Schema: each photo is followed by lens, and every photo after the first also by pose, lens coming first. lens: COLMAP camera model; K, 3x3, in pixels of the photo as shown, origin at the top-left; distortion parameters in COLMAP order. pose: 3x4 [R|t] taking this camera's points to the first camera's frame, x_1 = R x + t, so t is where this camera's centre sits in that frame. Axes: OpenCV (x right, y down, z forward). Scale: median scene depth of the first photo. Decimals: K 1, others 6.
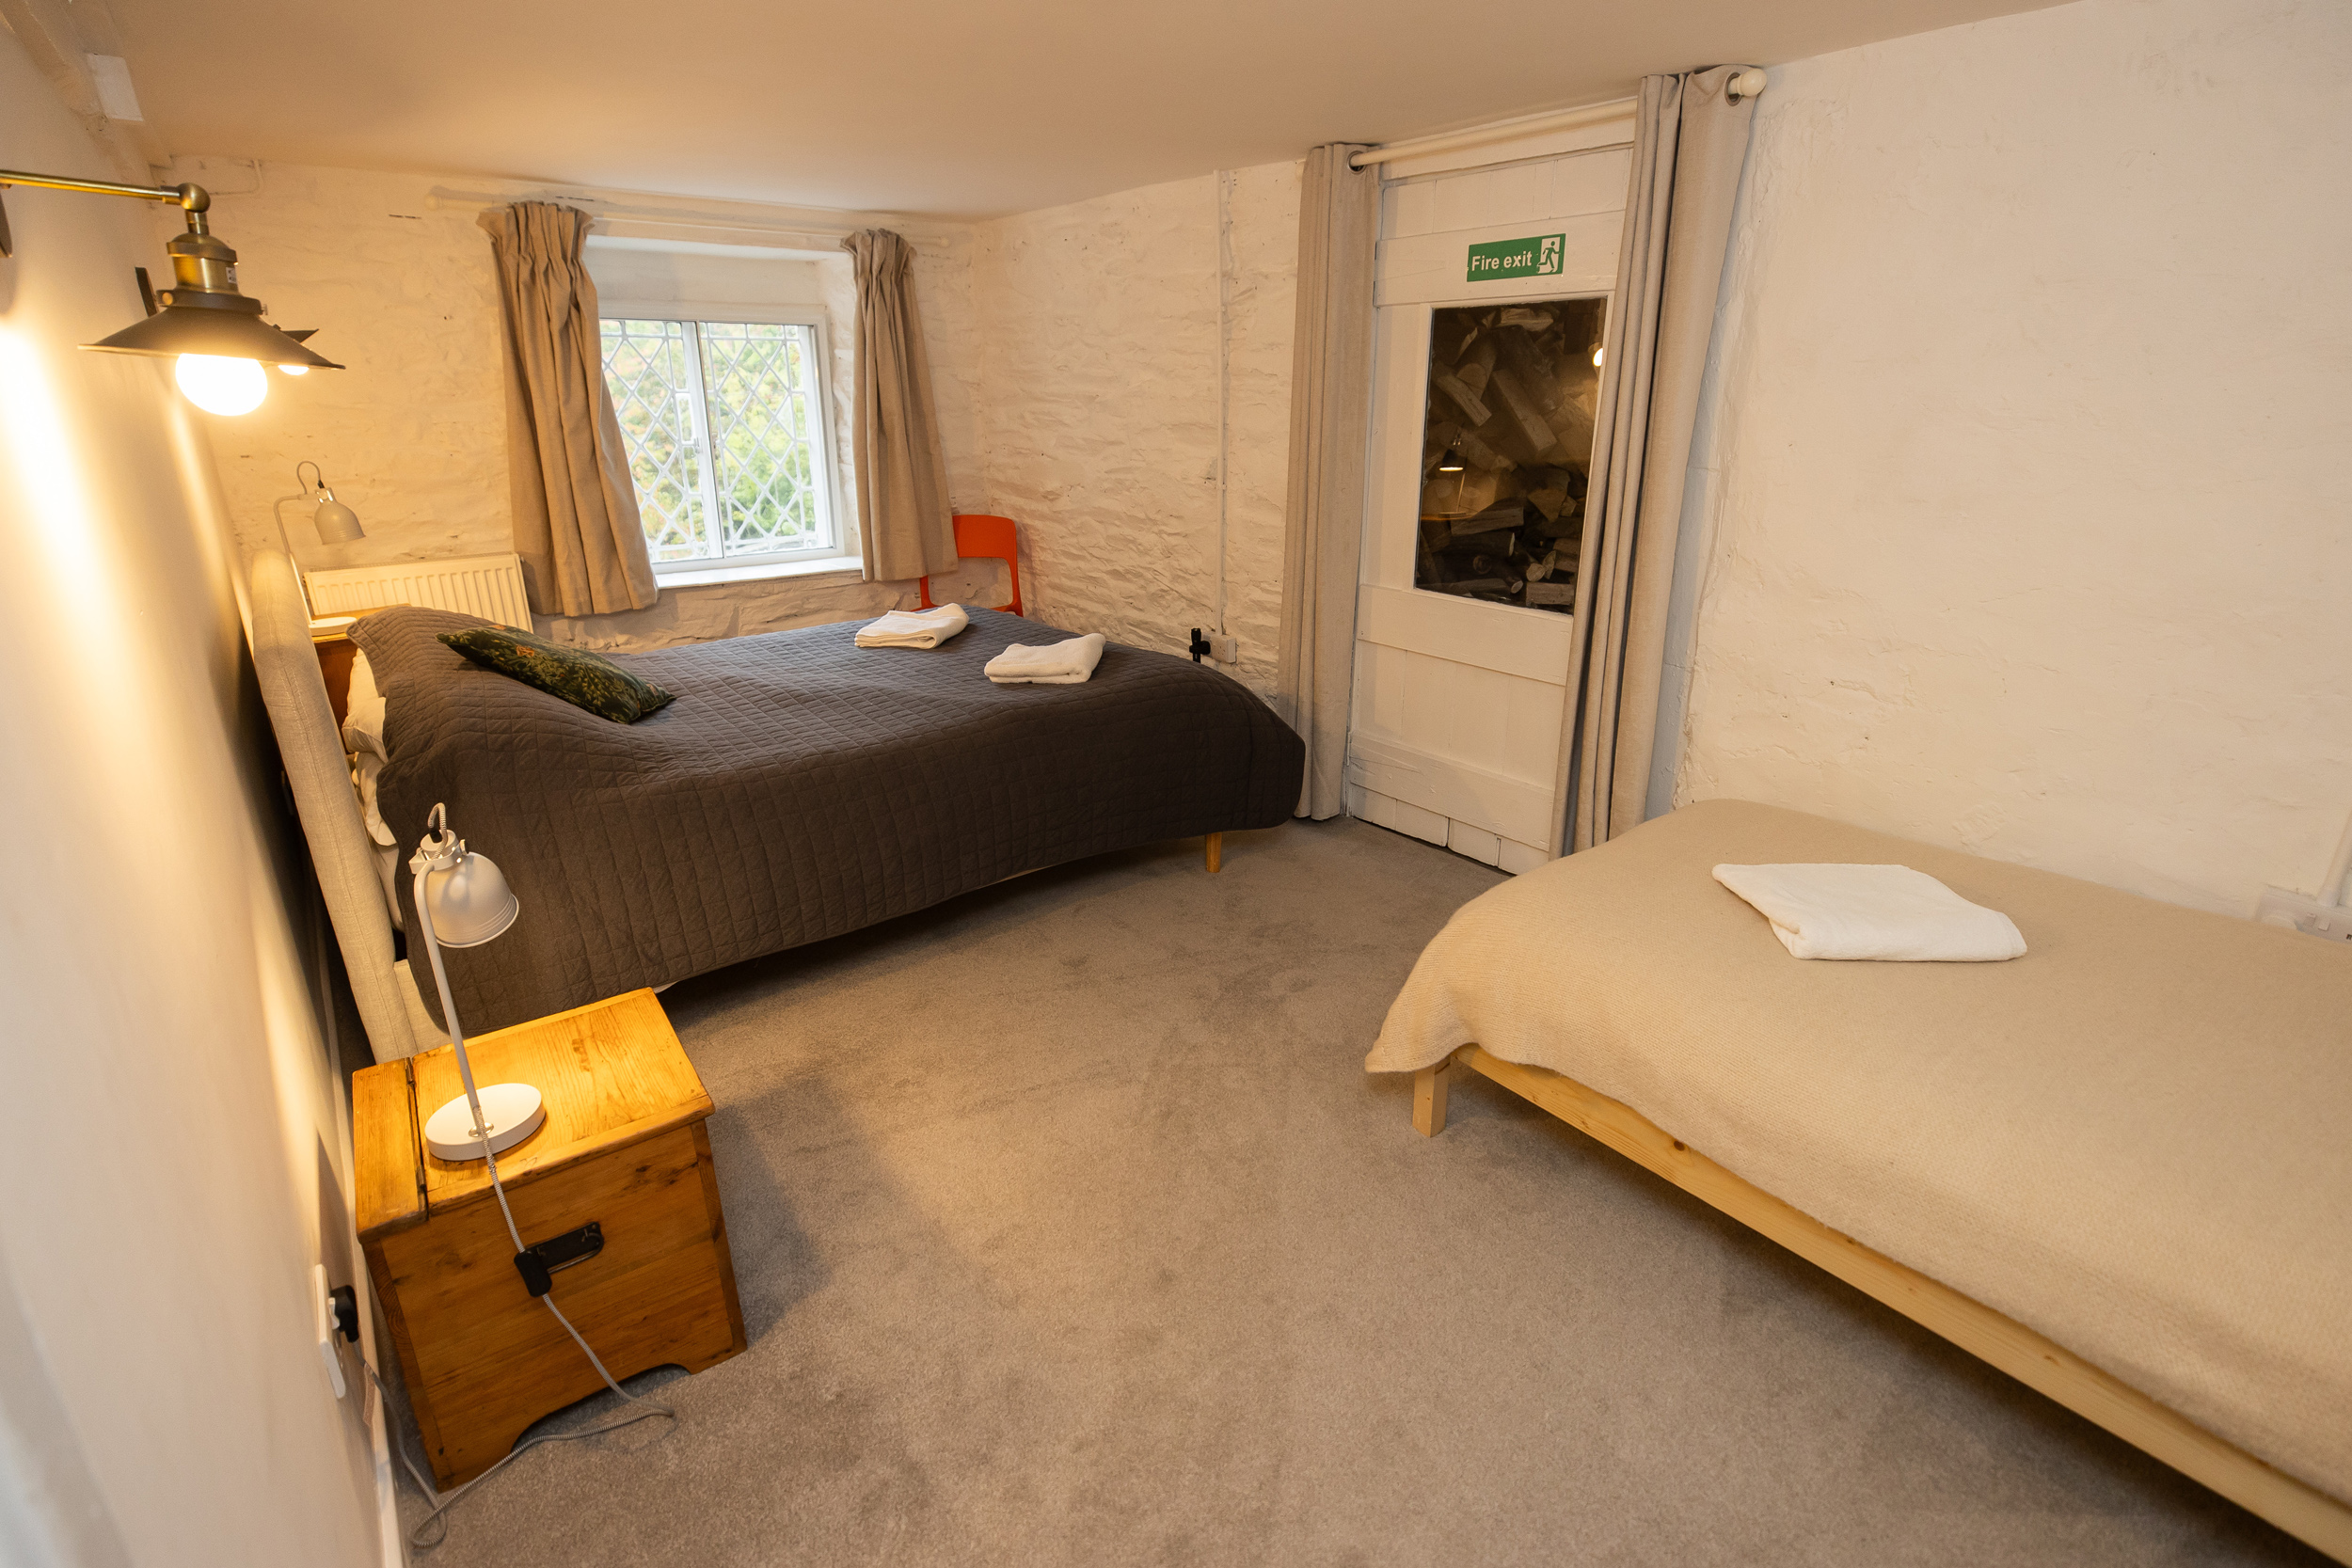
lens RADIAL K [[1081.3, 0, 1185.9], [0, 1081.3, 787.1], [0, 0, 1]] dist [-0.005767, 0.002179]
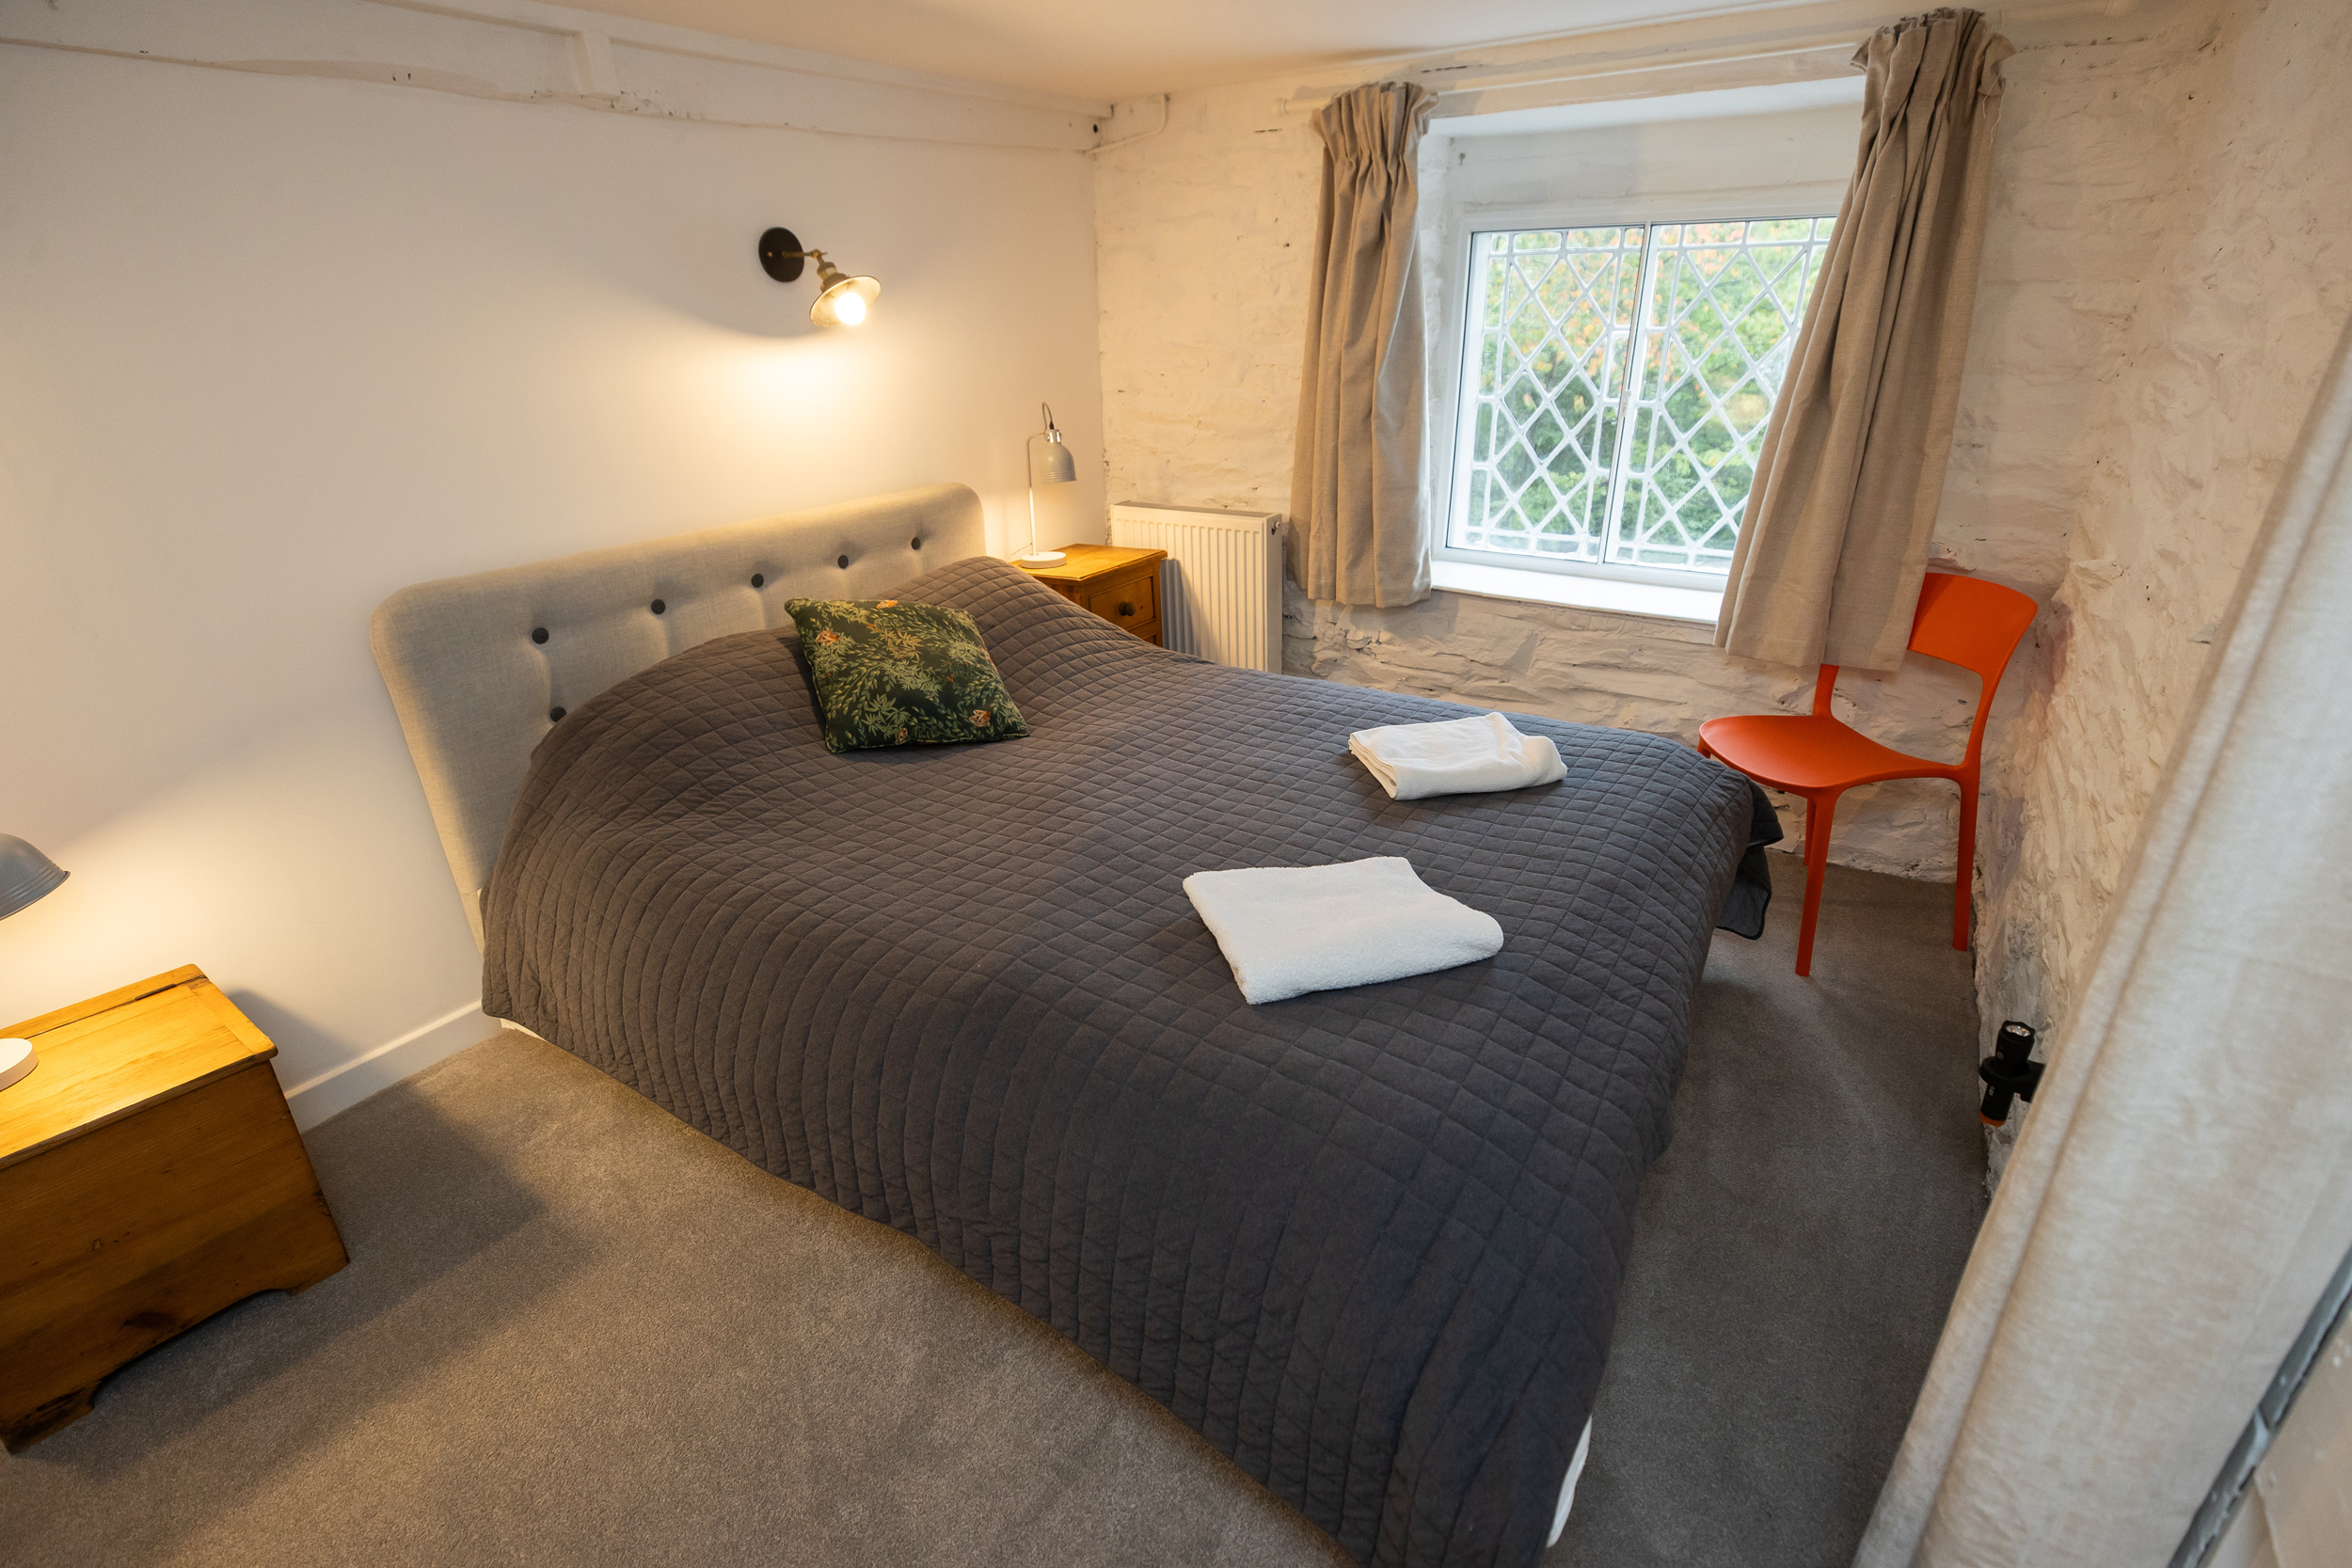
lens RADIAL K [[1081.3, 0, 1186.9], [0, 1081.3, 772.8], [0, 0, 1]] dist [-0.005767, 0.002179]
pose [[0.316311, 0.367709, -0.874492, 0.190982], [-0.319862, 0.909183, 0.266599, -0.219607], [0.893104, 0.195389, 0.405201, 0.568520]]
